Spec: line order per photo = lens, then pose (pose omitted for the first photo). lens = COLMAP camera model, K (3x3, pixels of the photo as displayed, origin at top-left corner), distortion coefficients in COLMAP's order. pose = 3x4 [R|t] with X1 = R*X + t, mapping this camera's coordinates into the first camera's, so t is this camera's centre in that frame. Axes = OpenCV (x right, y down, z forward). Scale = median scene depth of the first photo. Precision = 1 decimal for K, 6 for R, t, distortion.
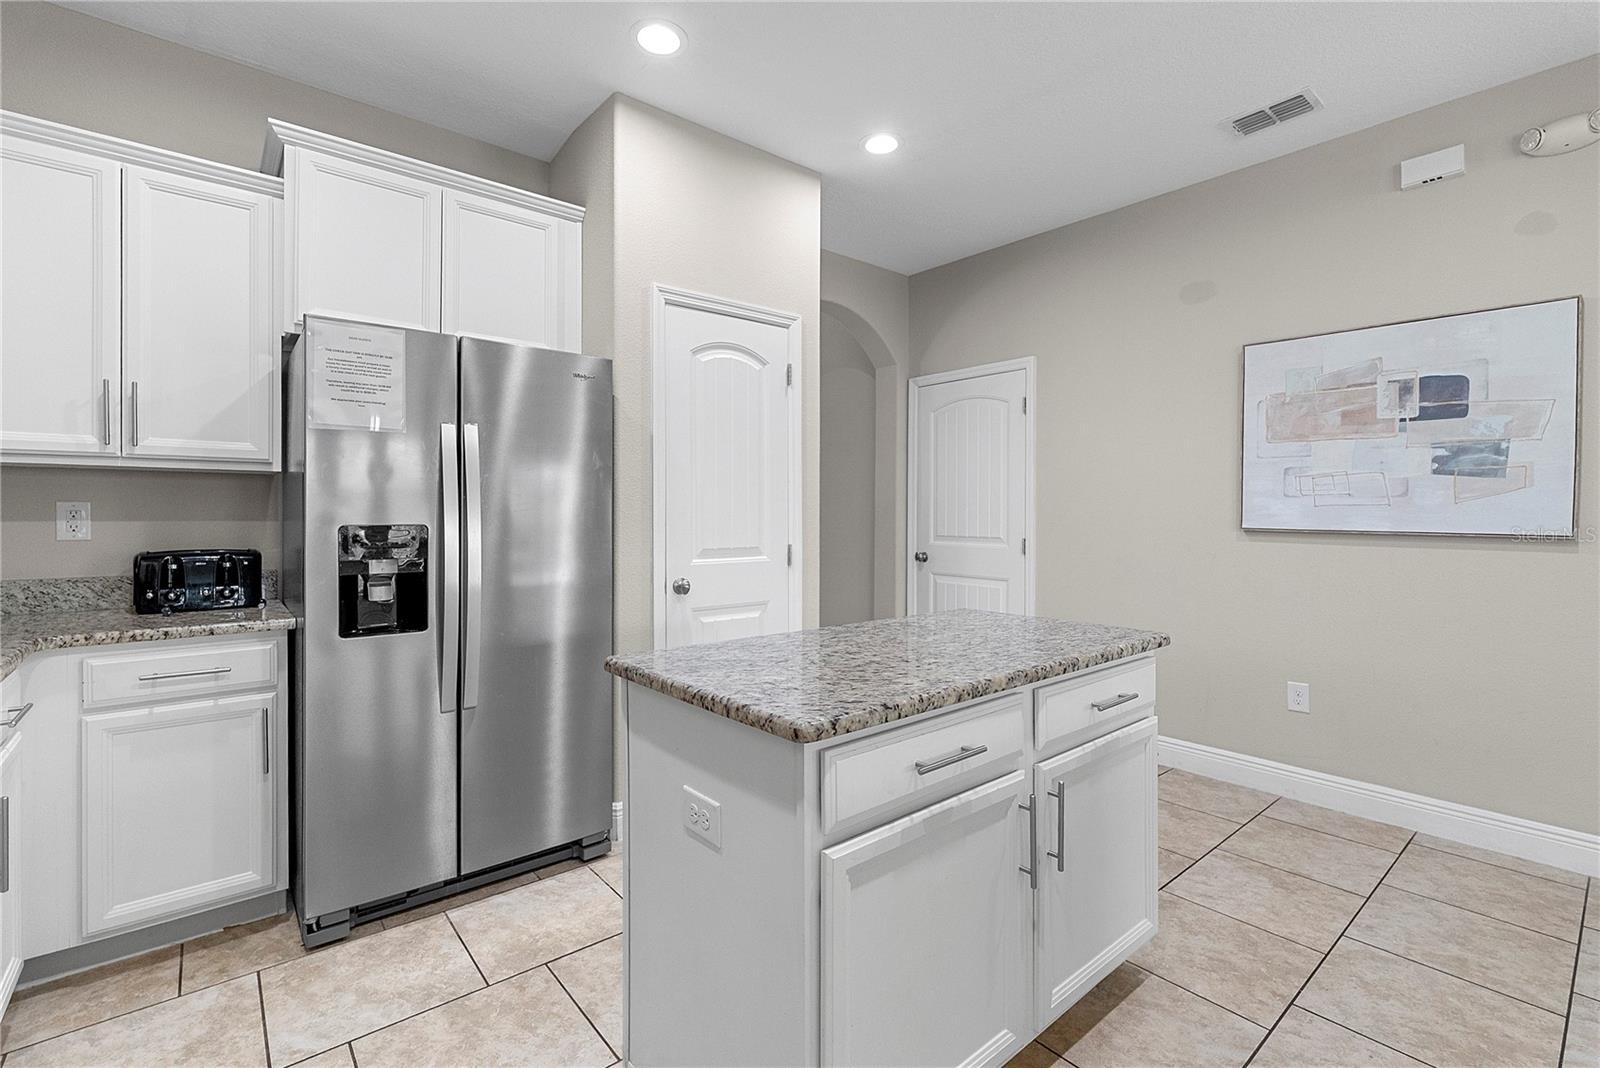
lens RADIAL K [[715.8, 0, 808.6], [0, 715.8, 511.6], [0, 0, 1]] dist [-0.007126, 0.002441]
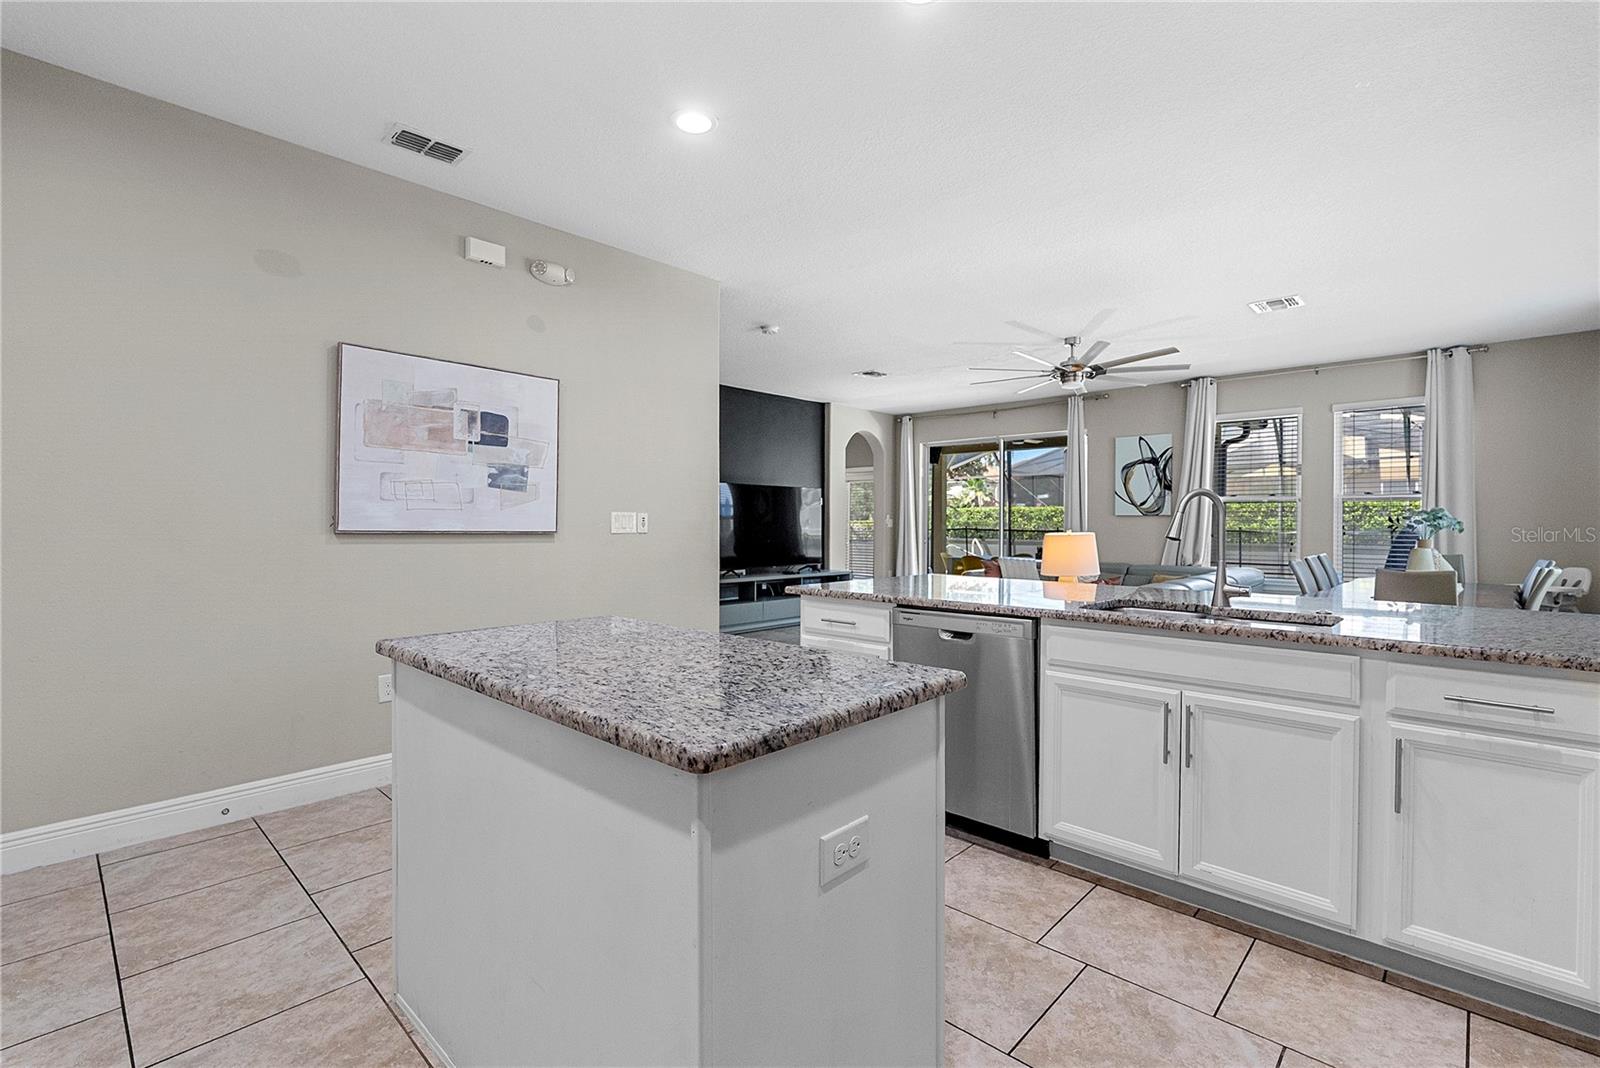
lens RADIAL K [[715.8, 0, 805.0], [0, 715.8, 527.8], [0, 0, 1]] dist [-0.007126, 0.002441]
pose [[-0.117612, -0.009569, 0.993014, -0.510438], [-0.004941, 0.999947, 0.009051, 0.008483], [-0.993047, -0.003842, -0.117653, 0.577102]]
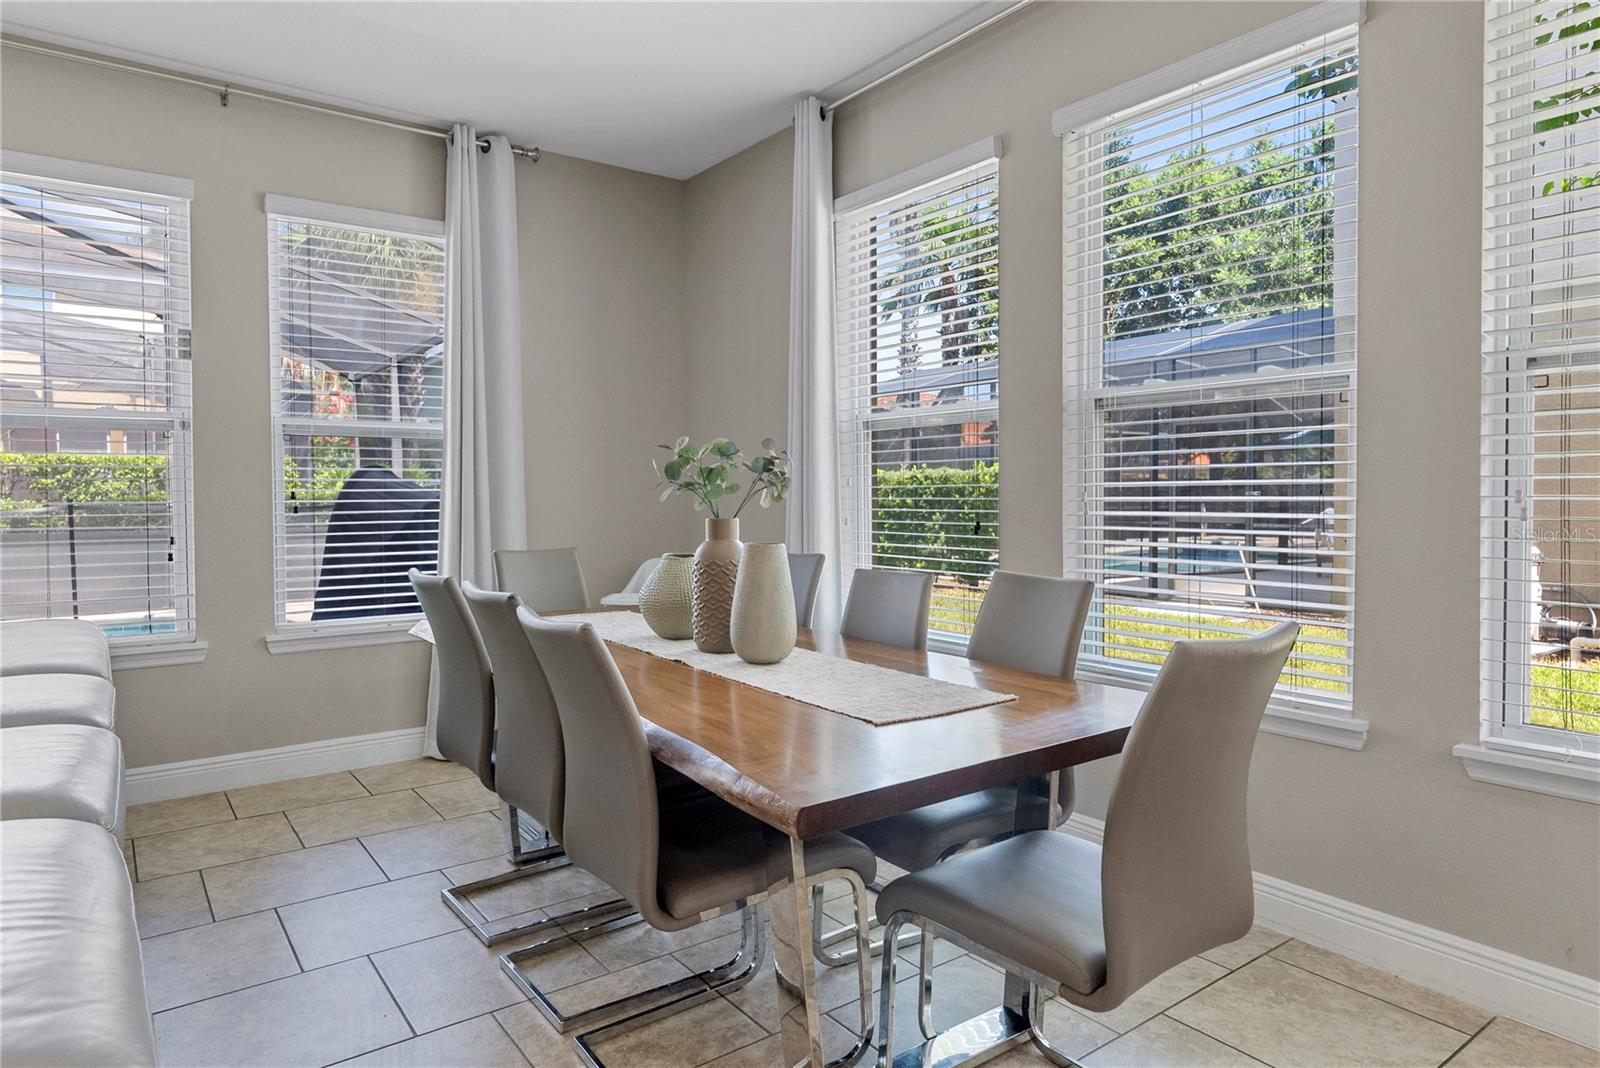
lens RADIAL K [[938.9, 0, 800.3], [0, 938.9, 520.6], [0, 0, 1]] dist [0.008279, 0.001539]
pose [[-0.998317, -0.000652, 0.057995, 0.993775], [0.000746, 0.999710, 0.024085, 0.025500], [-0.057994, 0.024088, -0.998026, -0.288536]]
